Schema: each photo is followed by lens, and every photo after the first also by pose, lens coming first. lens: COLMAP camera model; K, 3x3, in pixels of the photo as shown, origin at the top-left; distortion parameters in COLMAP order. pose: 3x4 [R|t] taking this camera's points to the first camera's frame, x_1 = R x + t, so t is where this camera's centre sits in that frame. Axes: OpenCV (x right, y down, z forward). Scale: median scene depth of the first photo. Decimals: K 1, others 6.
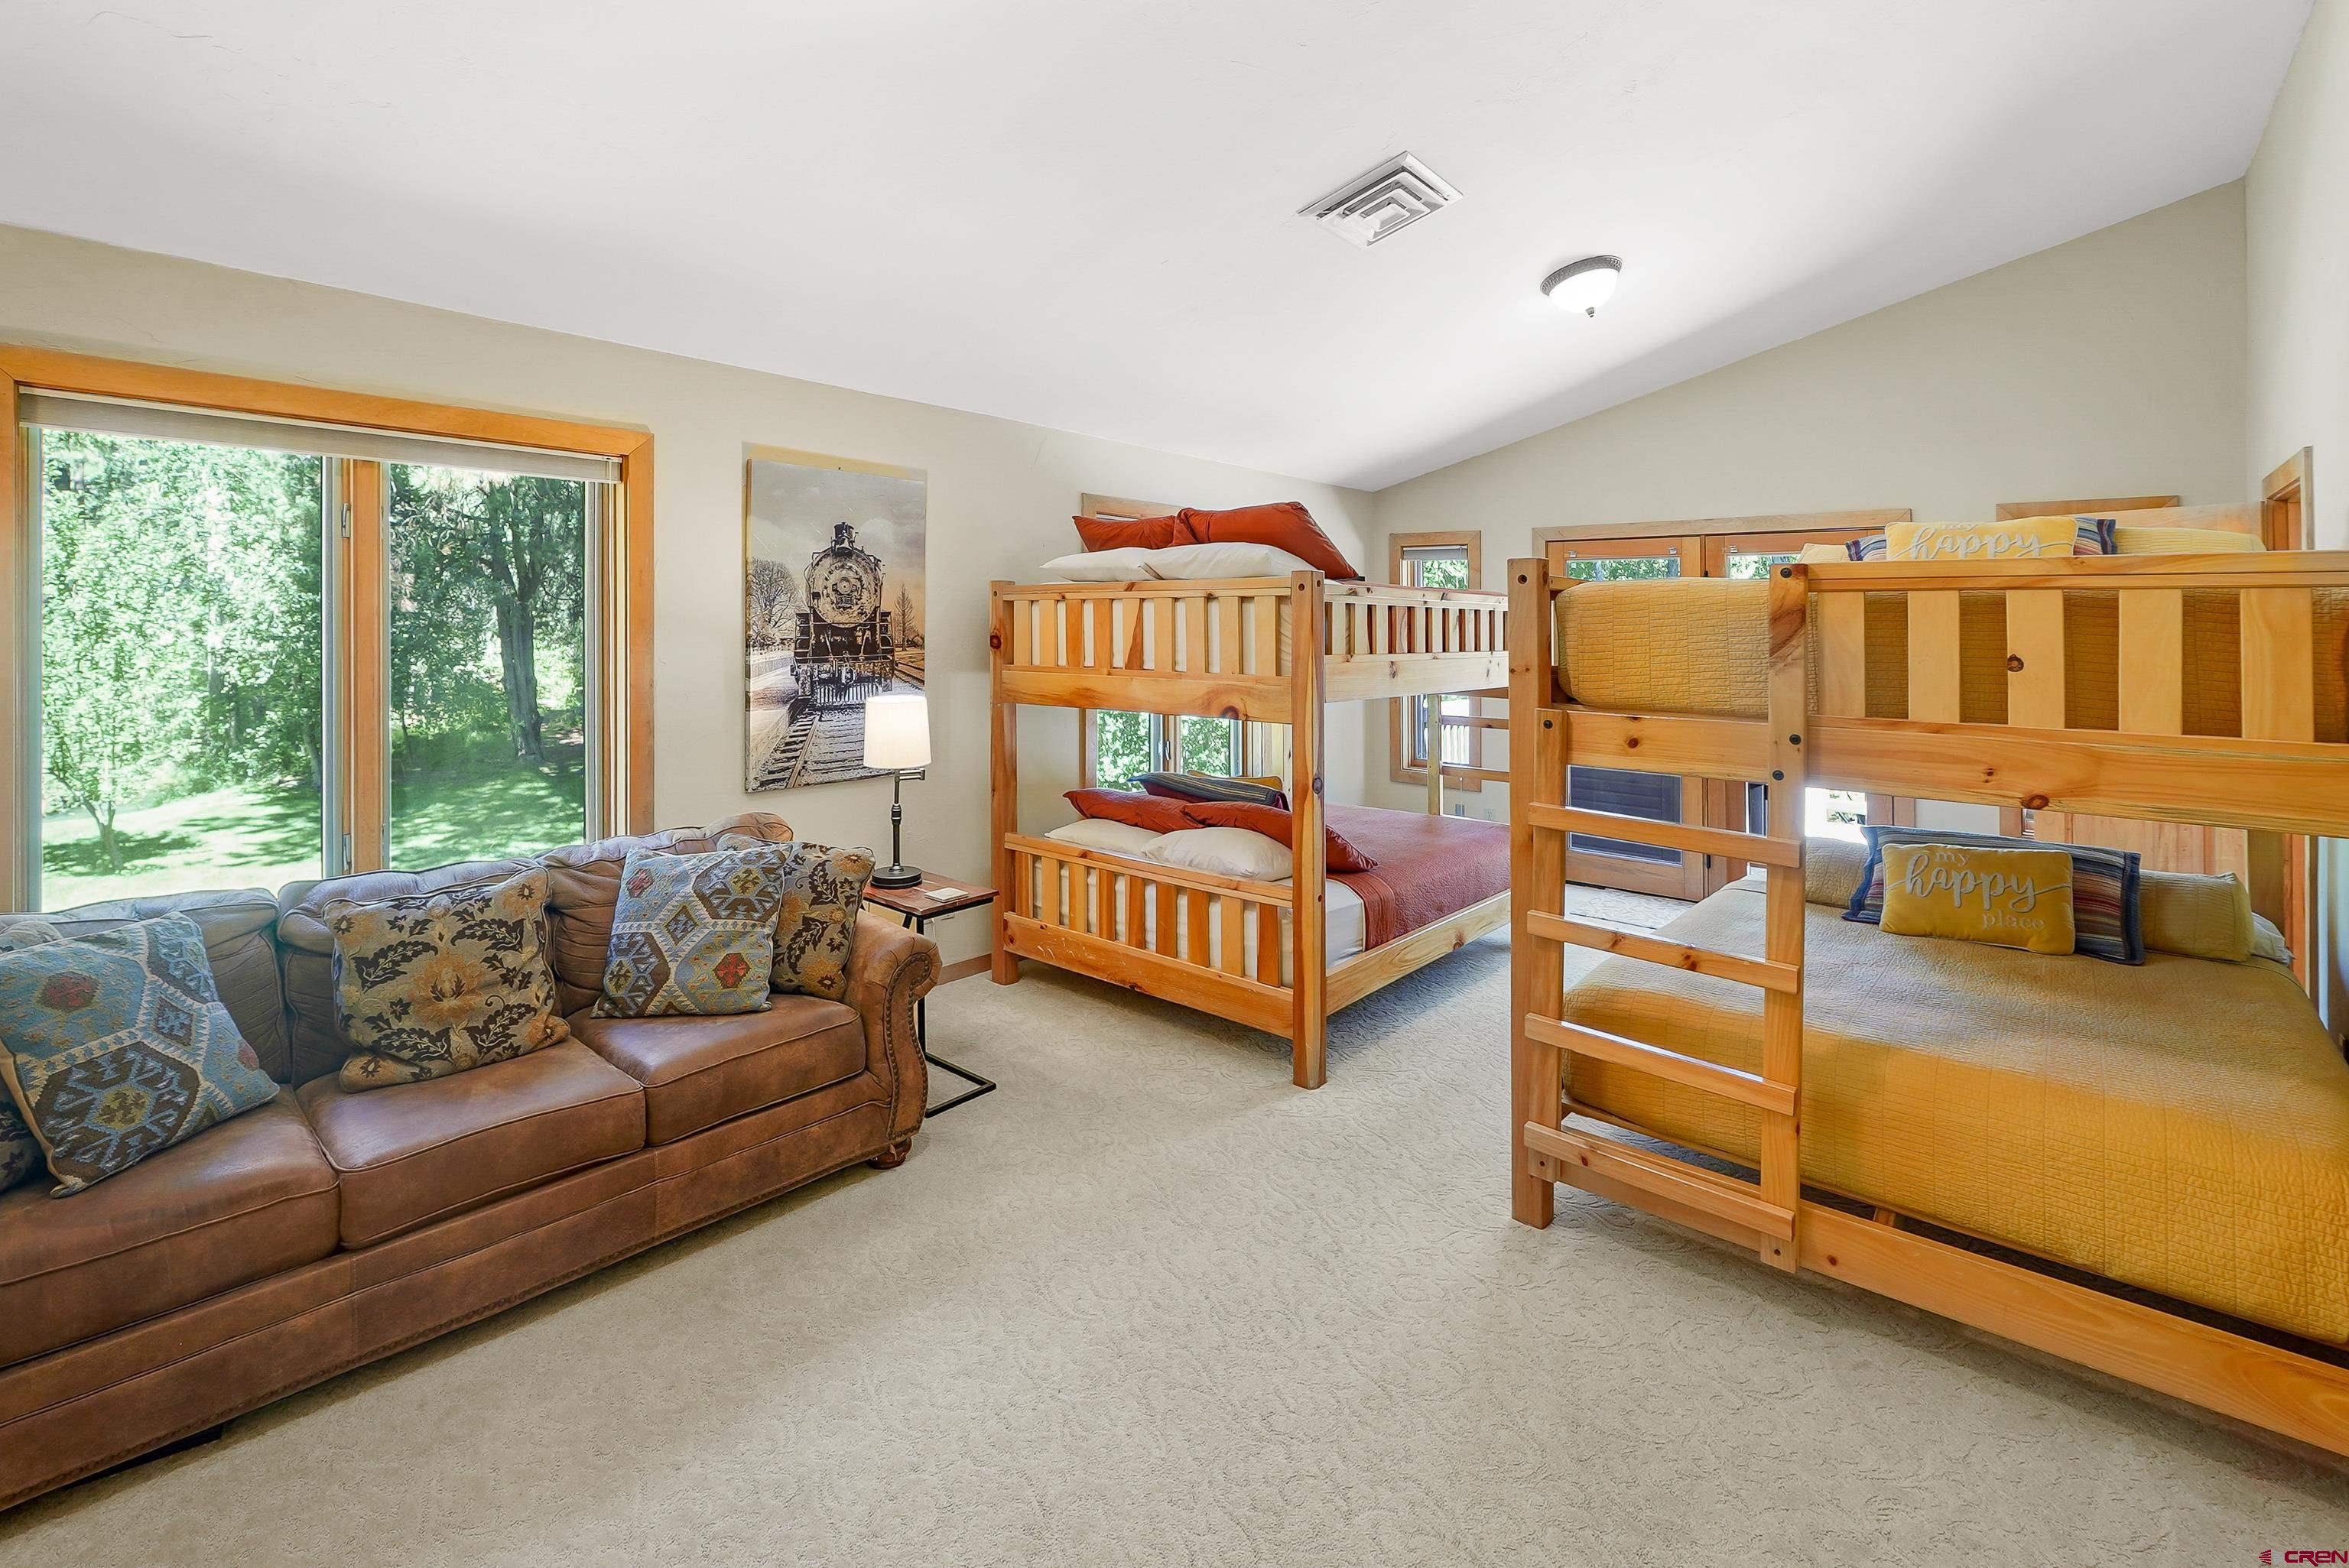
lens RADIAL K [[1084.1, 0, 1172.3], [0, 1084.1, 586.5], [0, 0, 1]] dist [-0.000471, 0.000280]
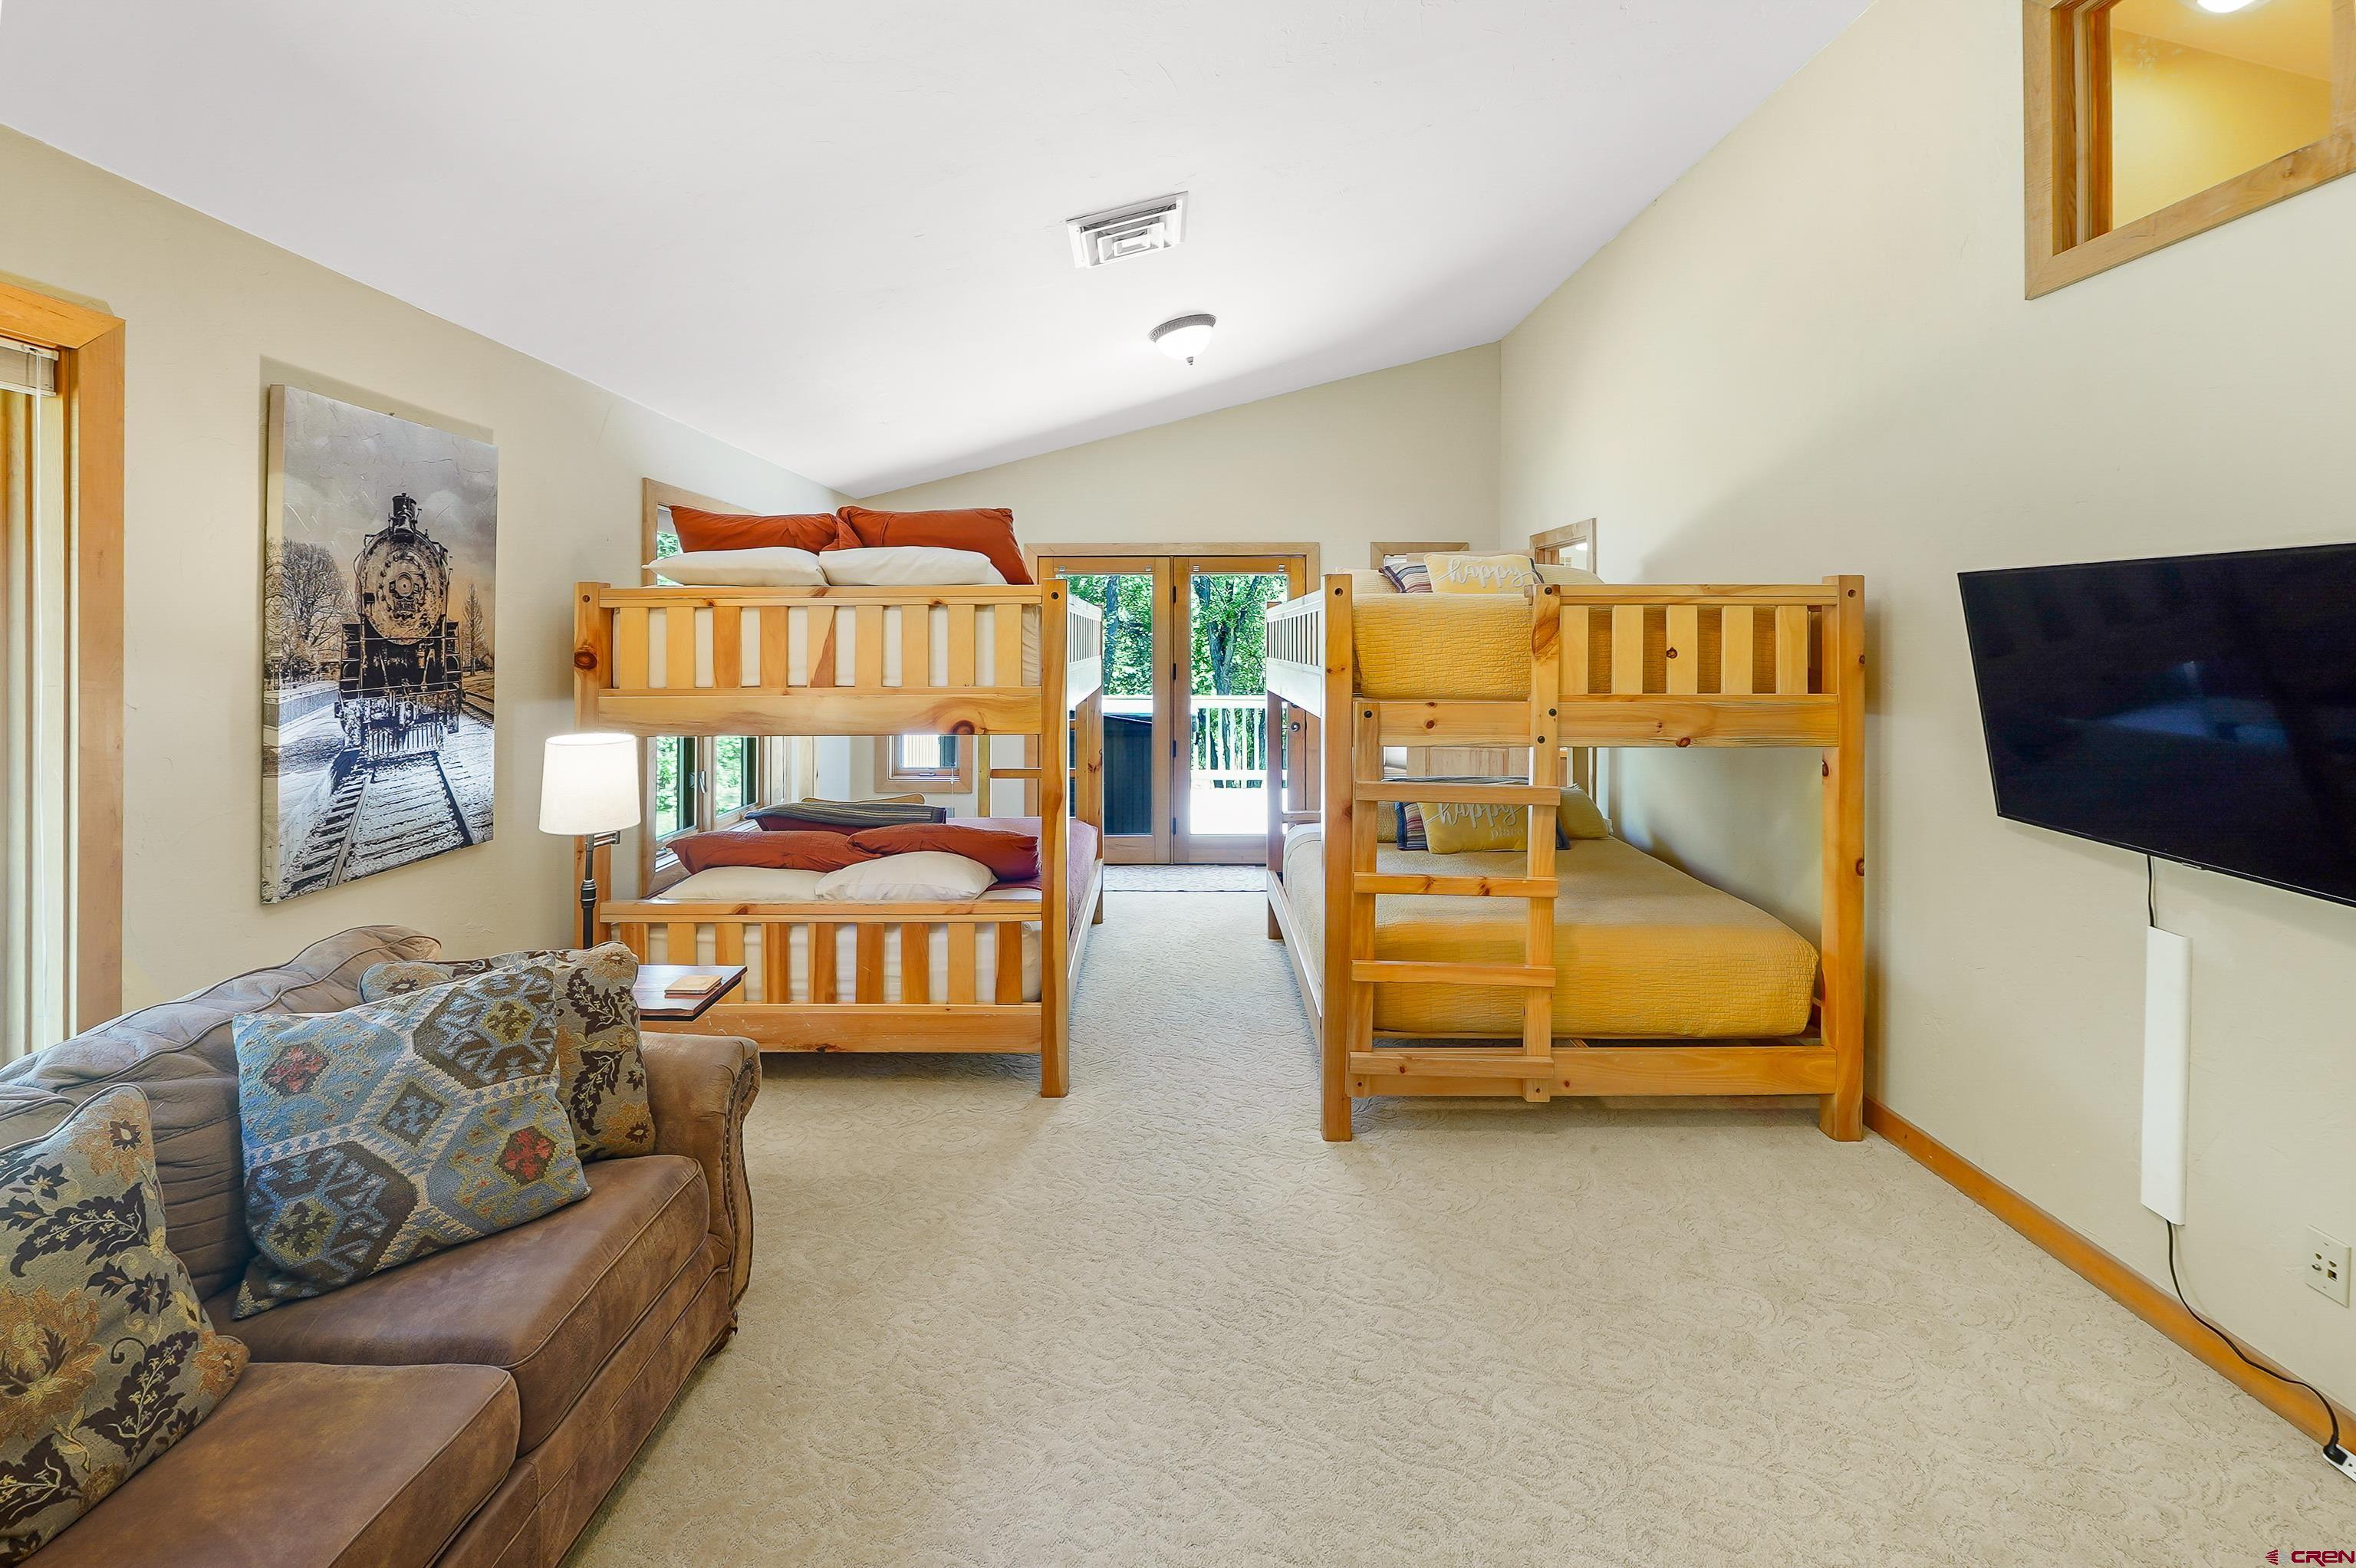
lens RADIAL K [[1041.2, 0, 1174.2], [0, 1041.2, 602.5], [0, 0, 1]] dist [-0.003185, 0.003680]
pose [[0.760985, 0.009524, 0.648700, -0.383538], [-0.012697, 0.999919, 0.000214, 0.004632], [-0.648645, -0.008400, 0.761044, 0.184753]]
